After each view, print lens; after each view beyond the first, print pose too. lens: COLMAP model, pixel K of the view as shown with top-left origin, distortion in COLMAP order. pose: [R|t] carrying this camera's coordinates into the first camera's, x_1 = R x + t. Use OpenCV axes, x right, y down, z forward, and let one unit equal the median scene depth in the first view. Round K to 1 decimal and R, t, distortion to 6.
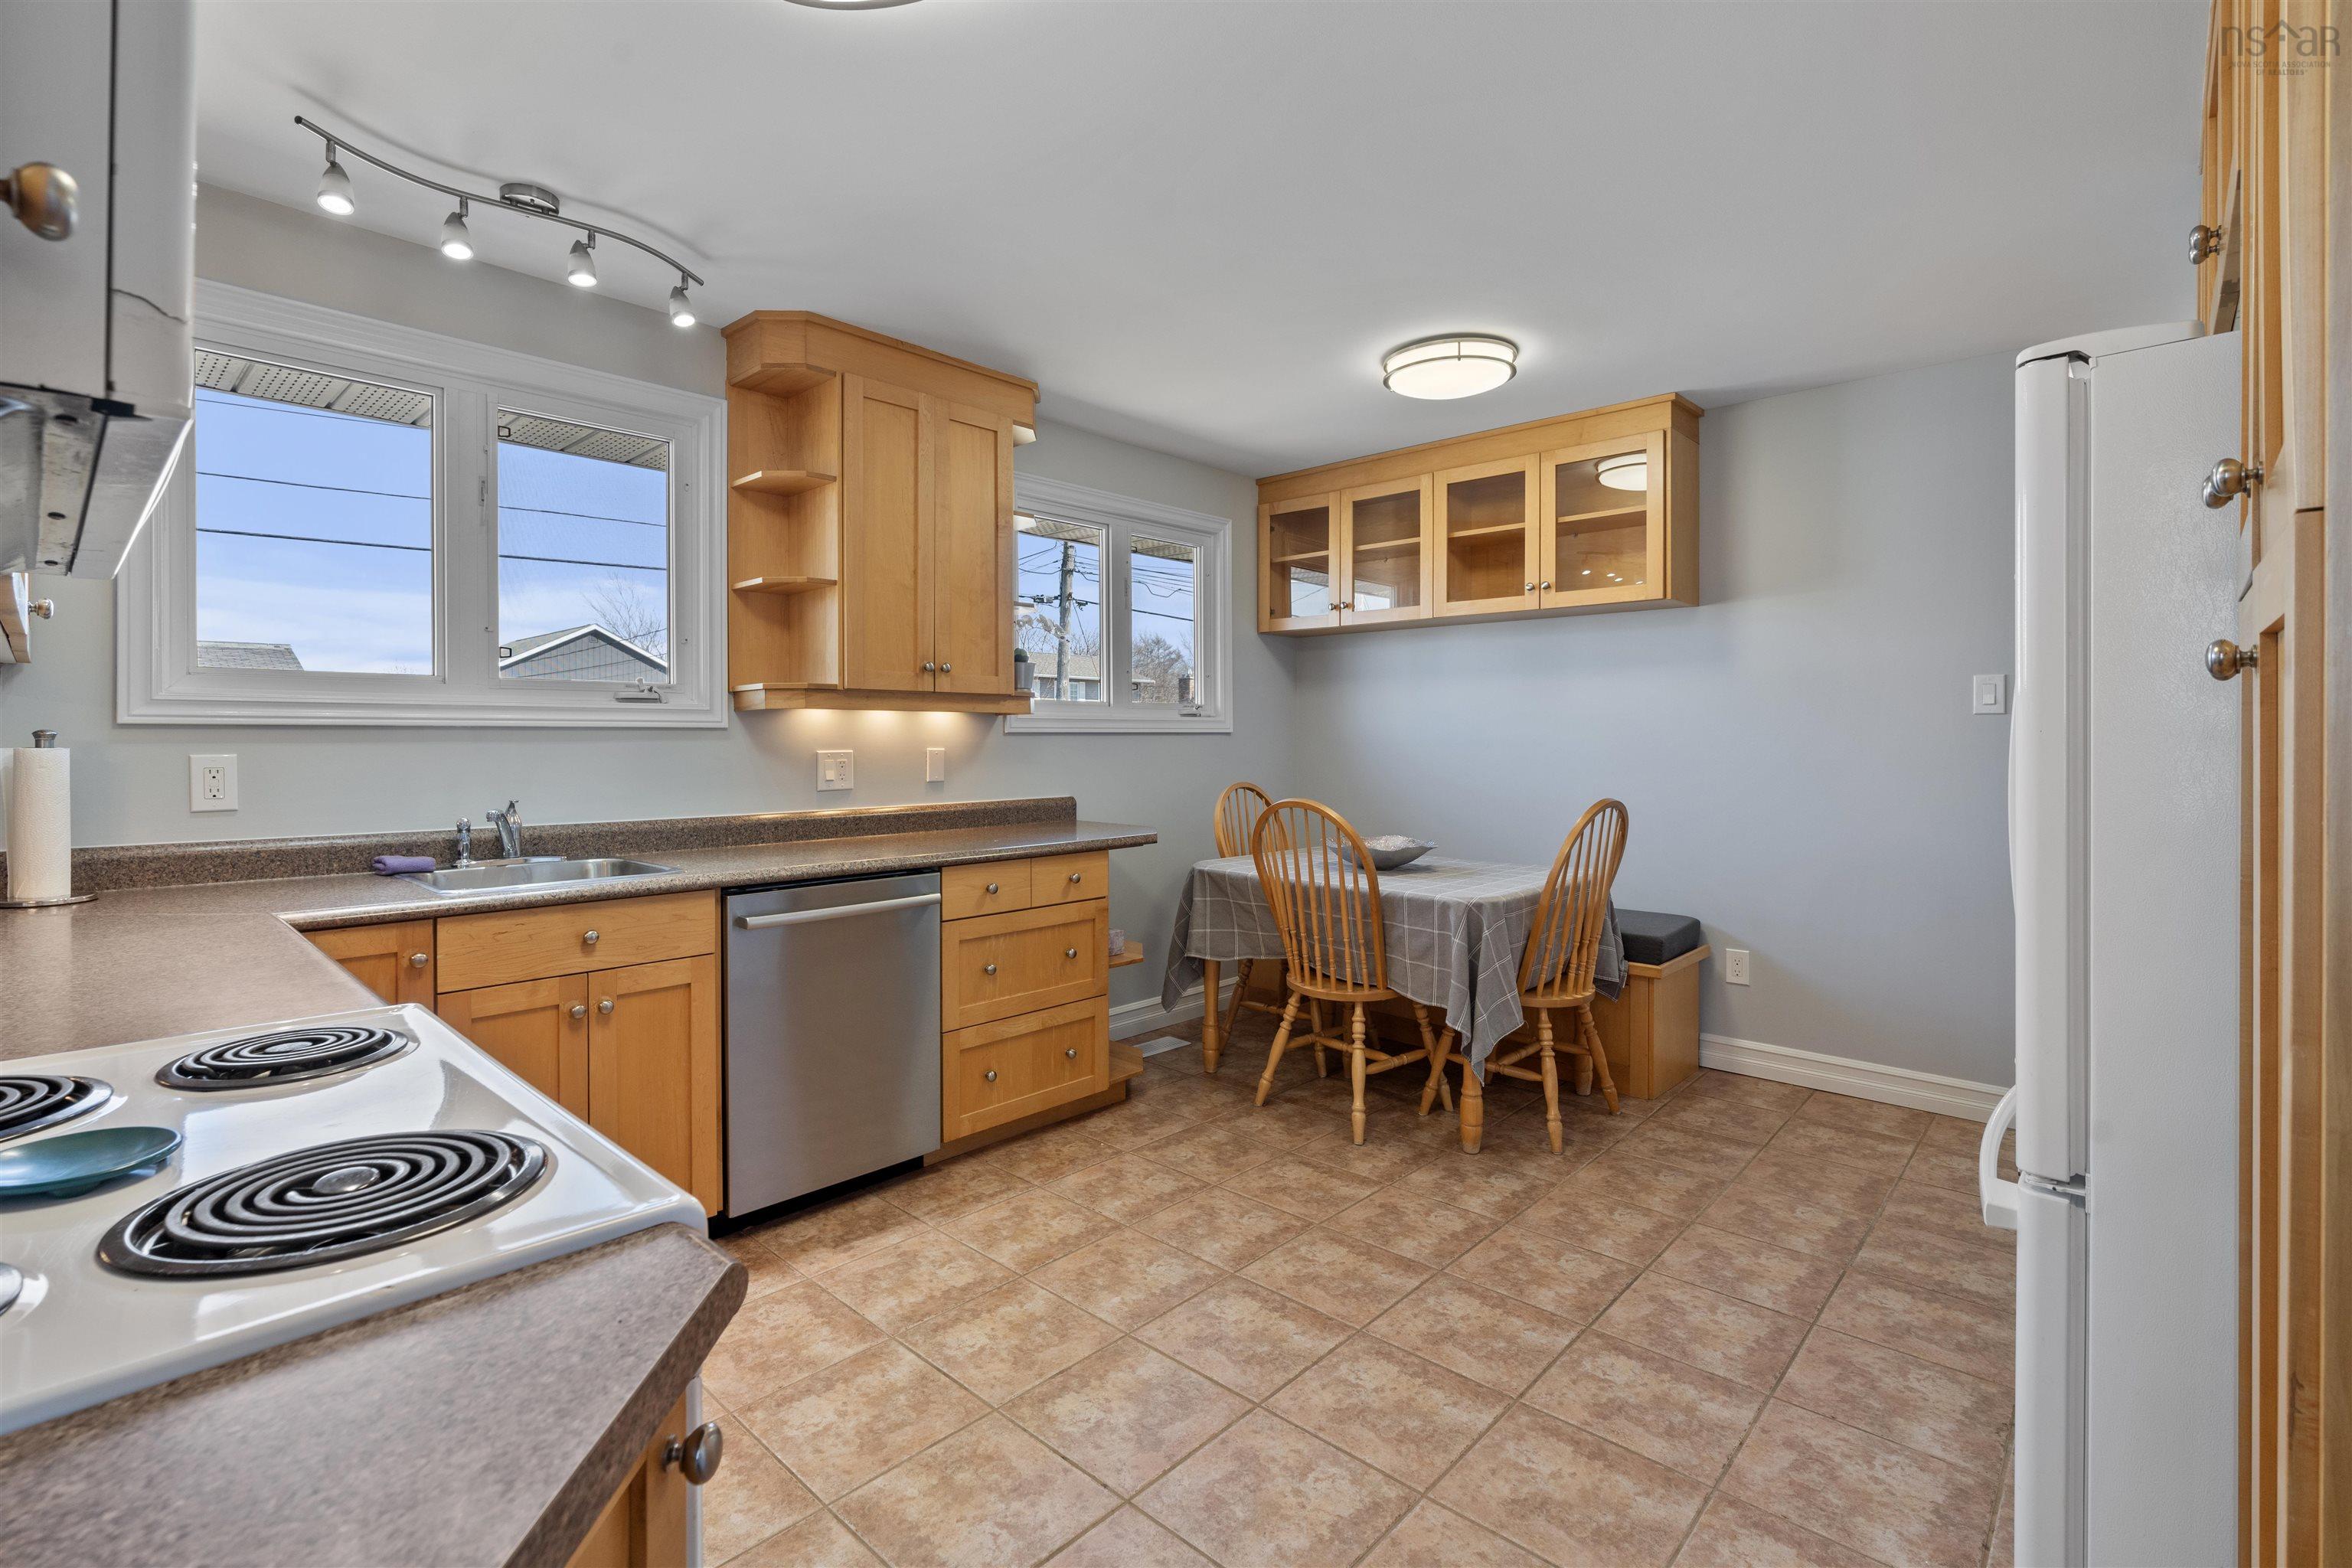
lens RADIAL K [[1063.2, 0, 1160.7], [0, 1063.2, 746.8], [0, 0, 1]] dist [-0.010132, 0.000459]
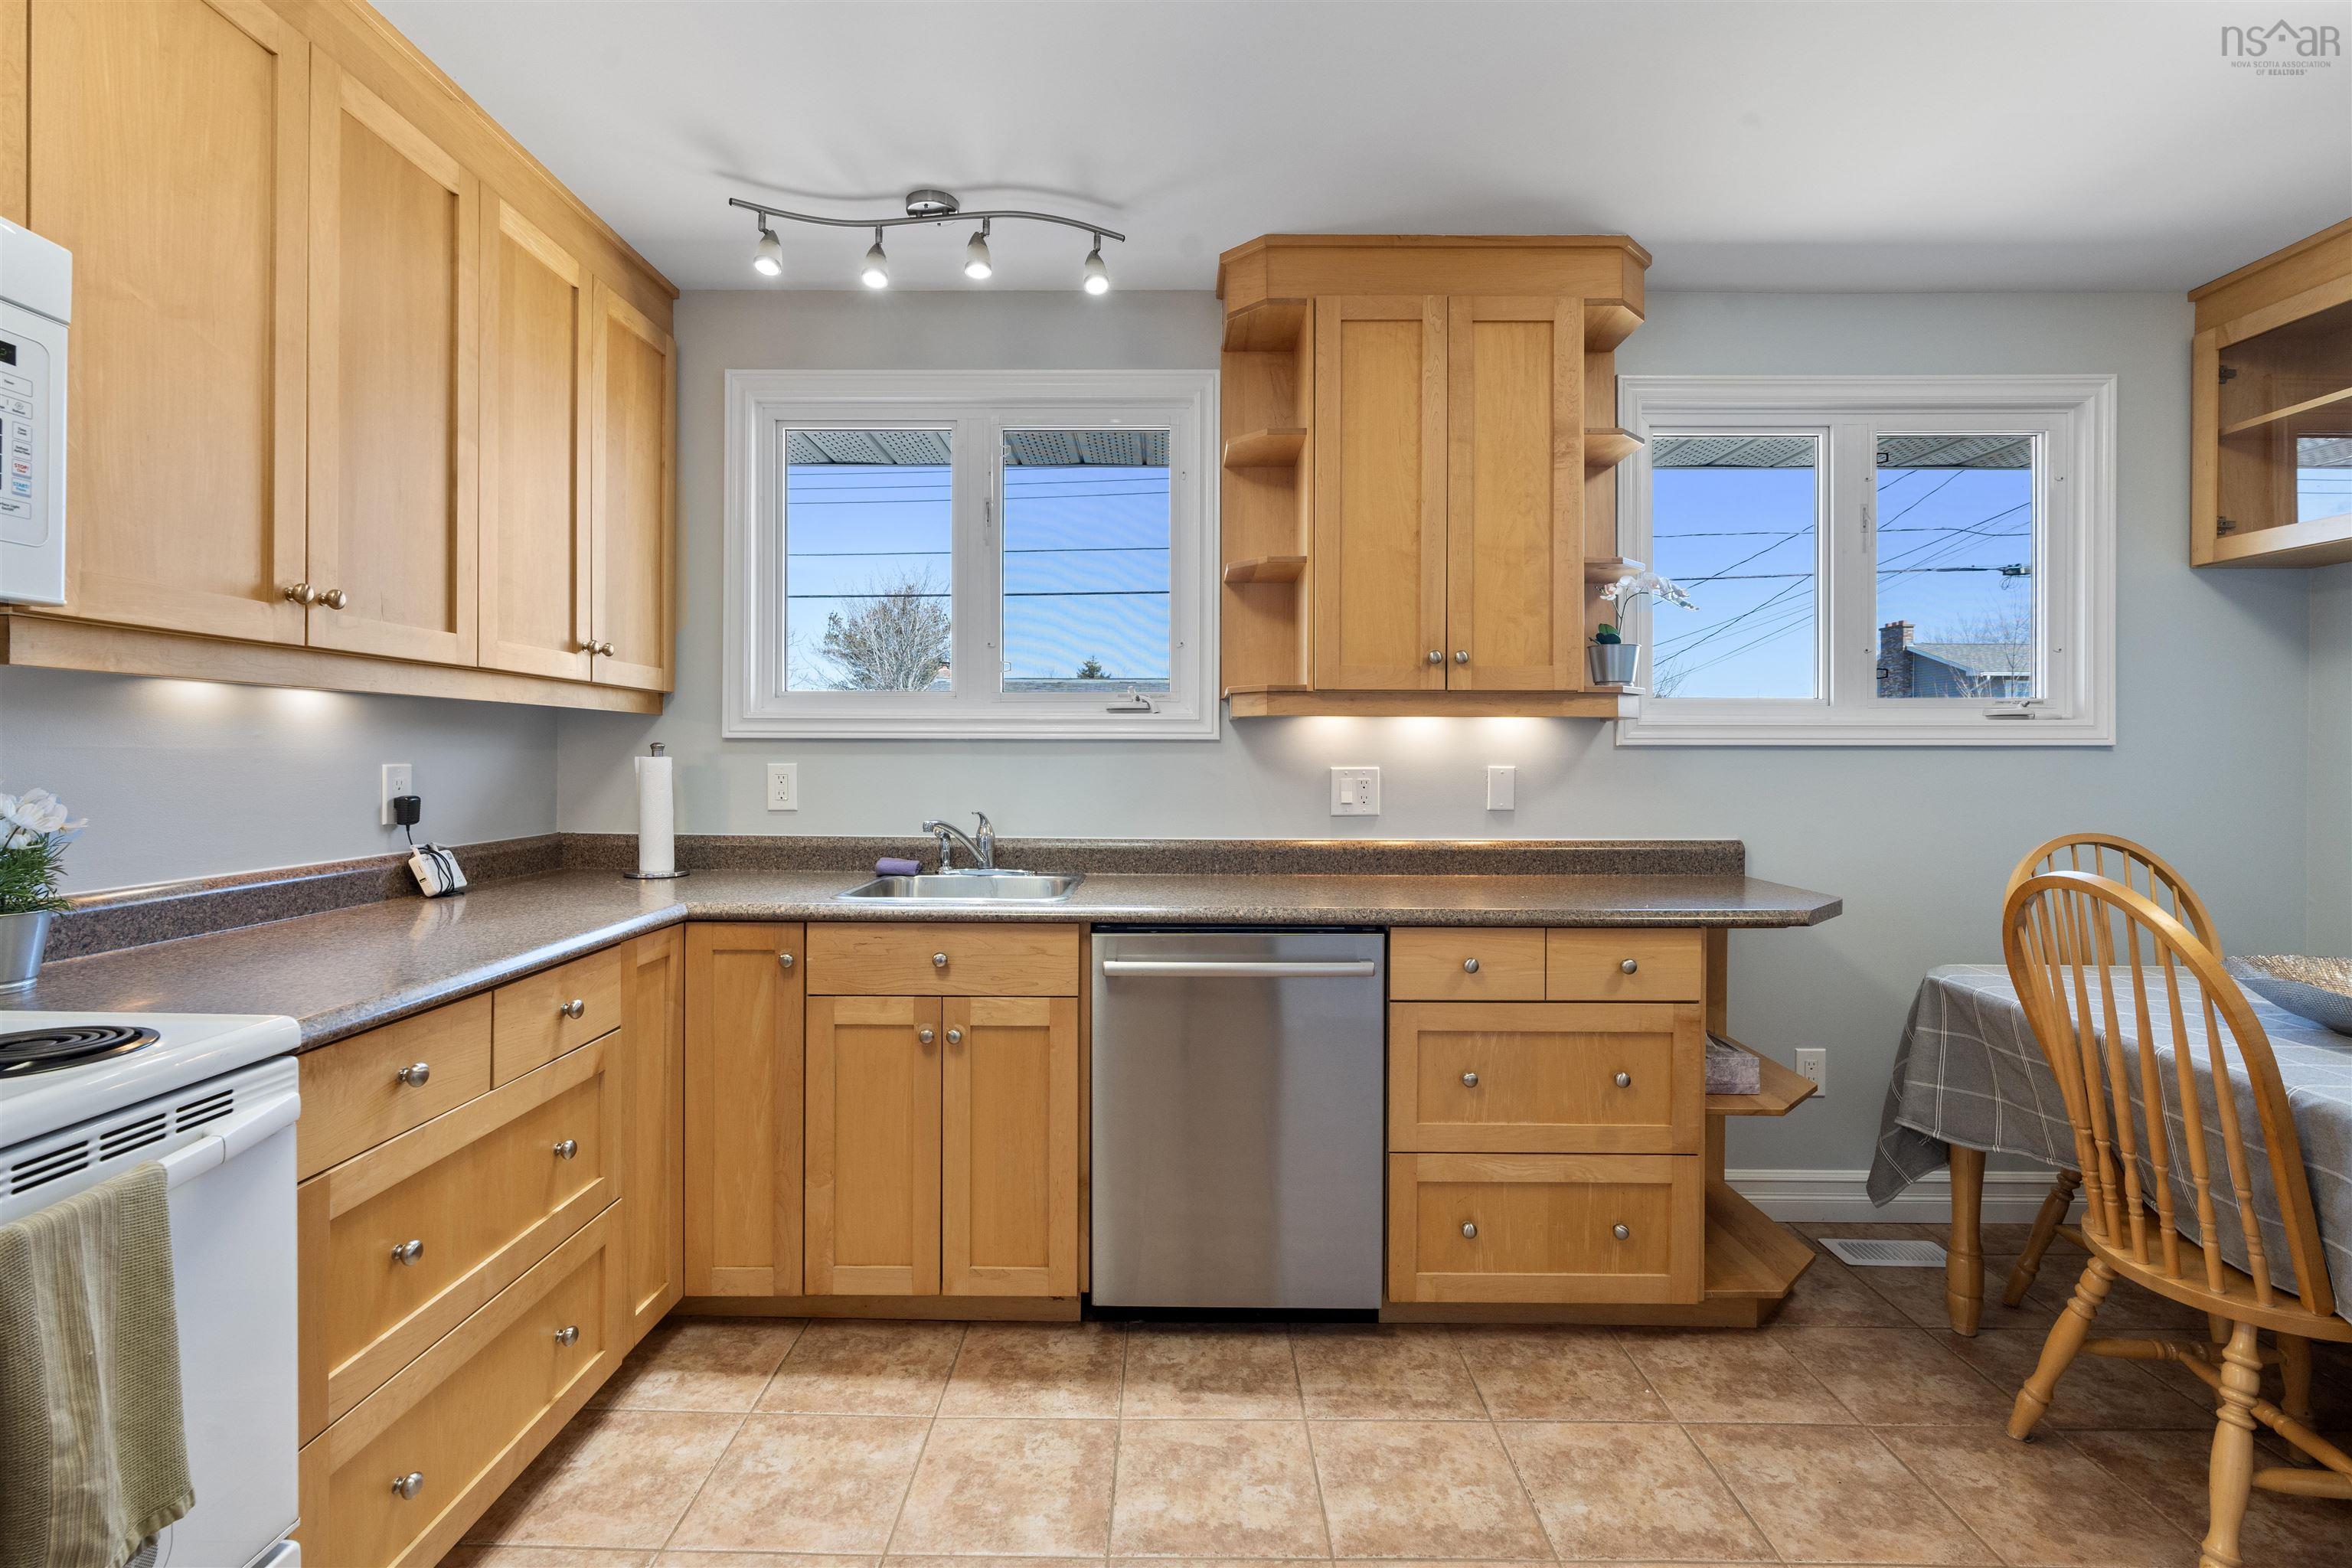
lens RADIAL K [[1077.9, 0, 1168.2], [0, 1077.9, 764.7], [0, 0, 1]] dist [-0.012884, 0.005513]
pose [[0.679990, 0.008663, -0.733170, 0.227535], [-0.009462, 0.999951, 0.003039, 0.000304], [0.733160, 0.004870, 0.680038, 0.369177]]
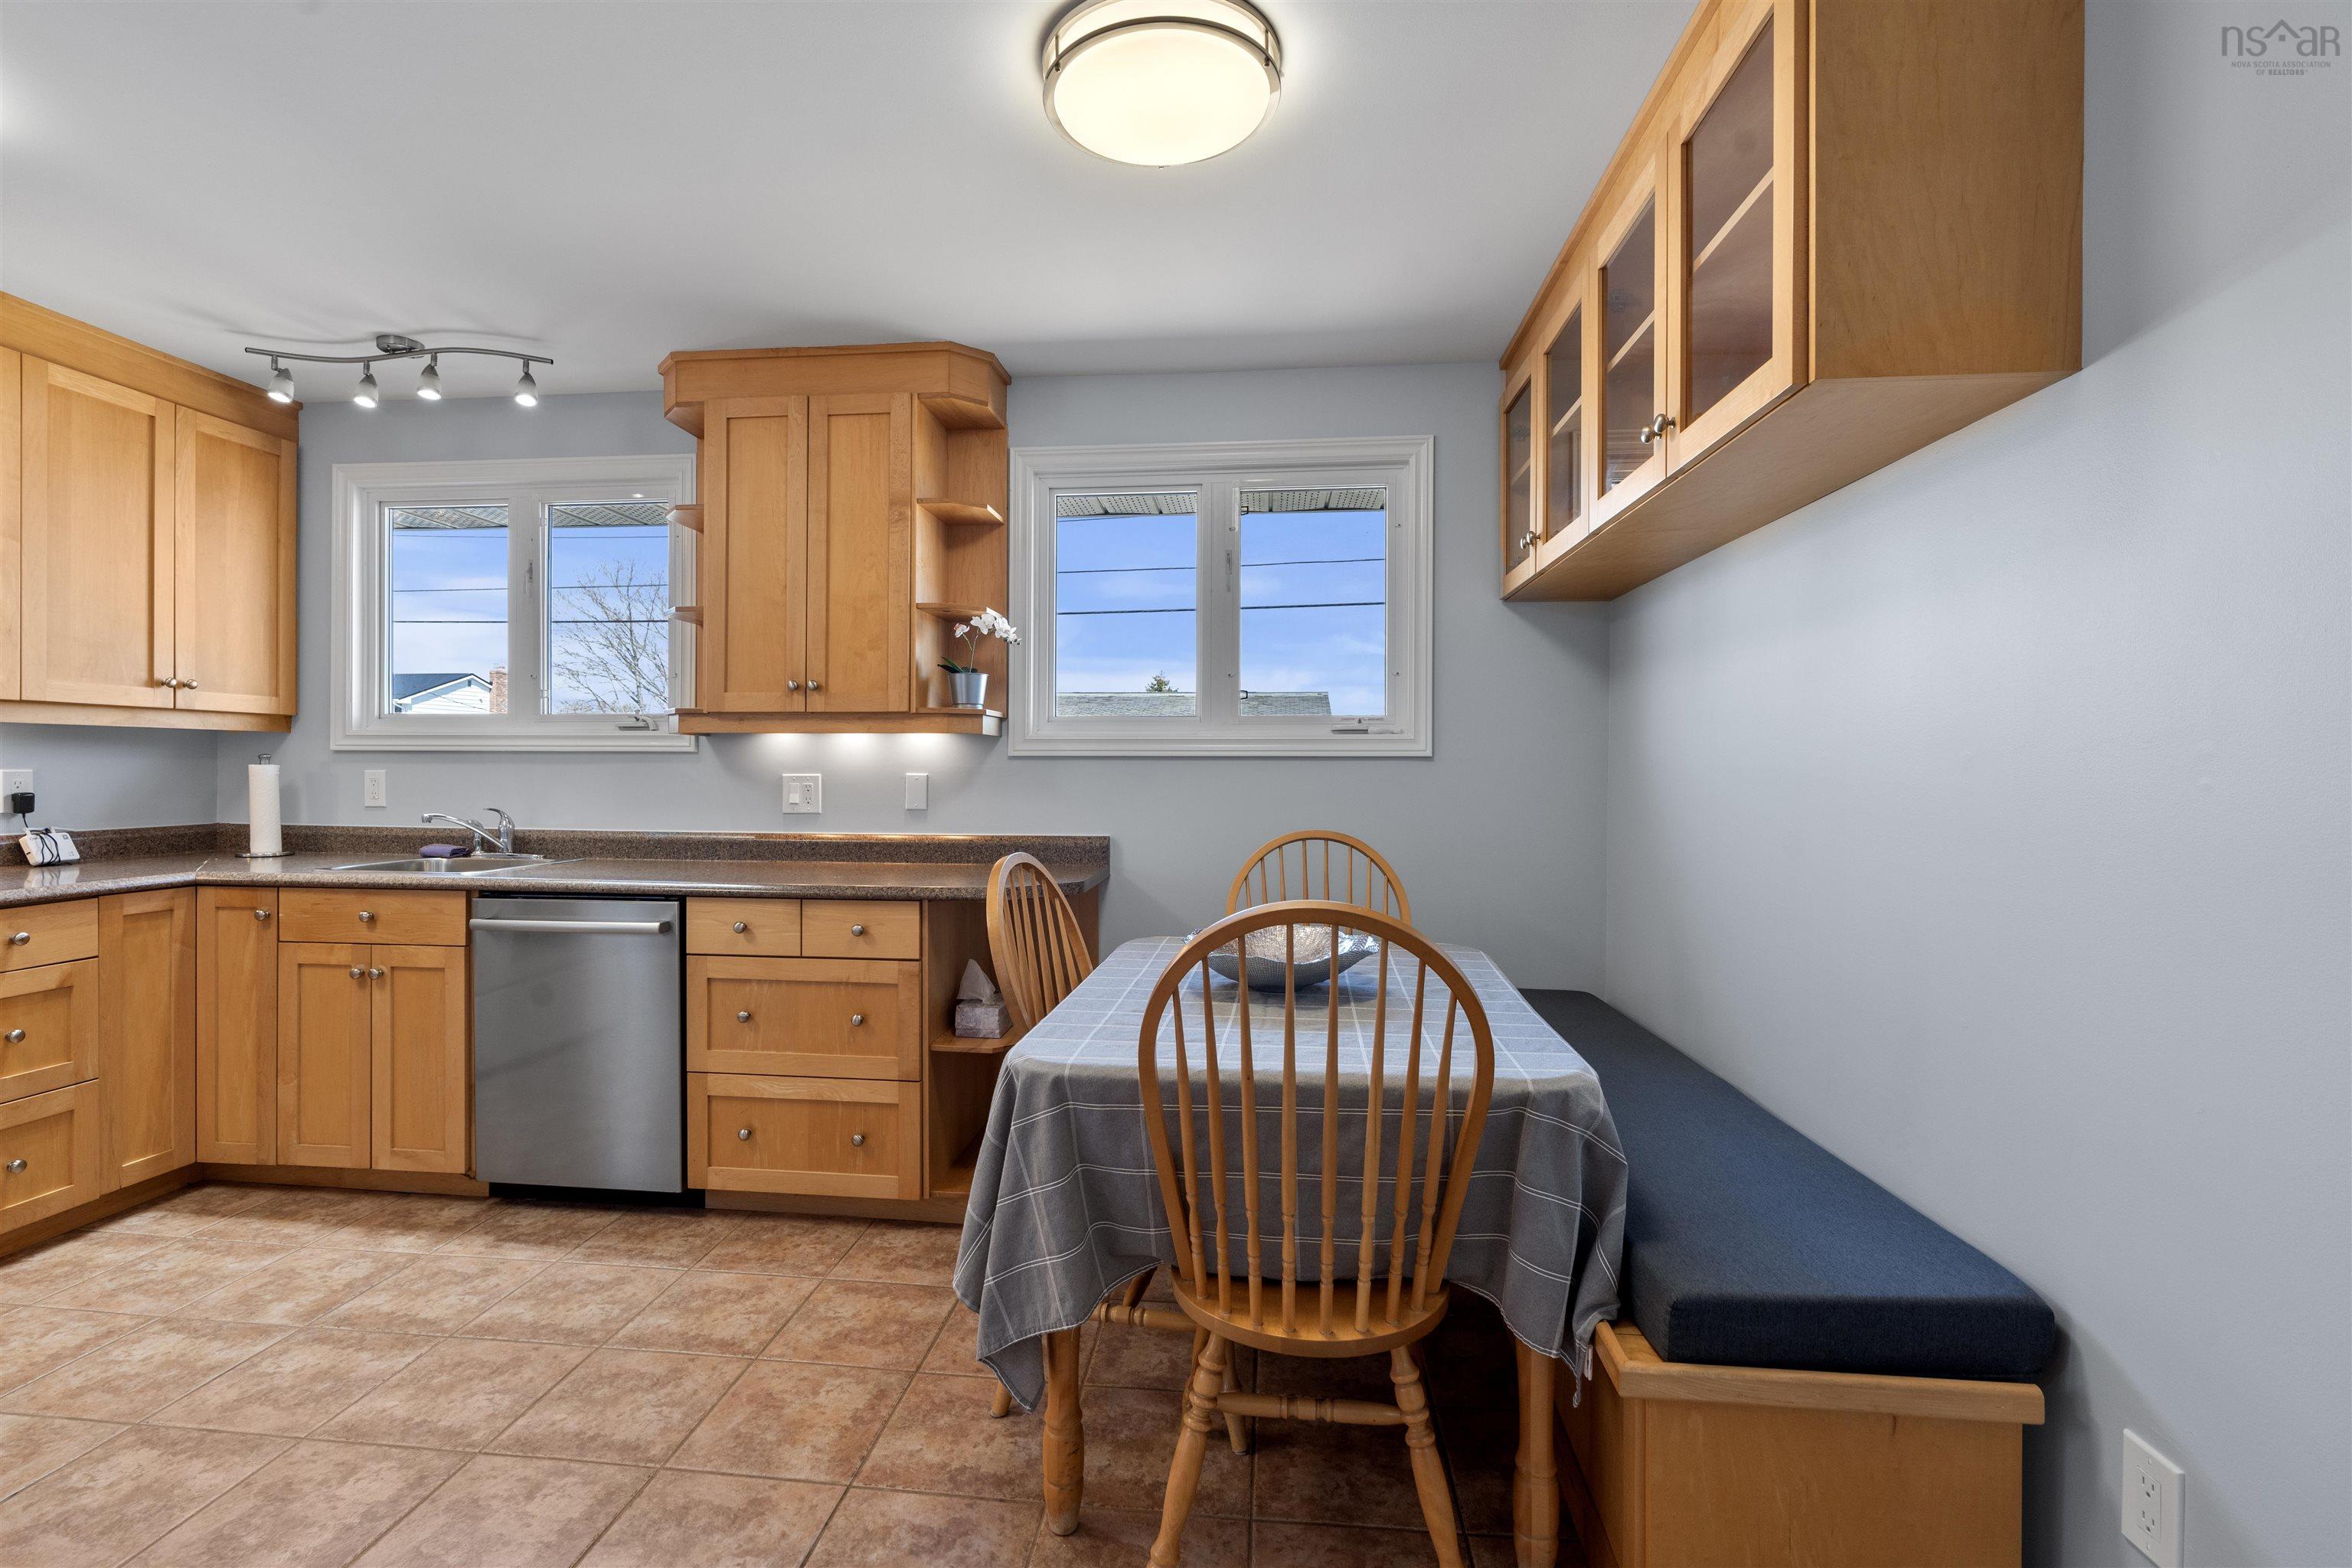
lens RADIAL K [[1059.9, 0, 1159.4], [0, 1059.9, 776.7], [0, 0, 1]] dist [-0.013132, 0.004384]
pose [[0.606378, 0.010161, -0.795111, 0.773963], [-0.011487, 0.999926, 0.004018, -0.002321], [0.795093, 0.006697, 0.606450, 0.739629]]
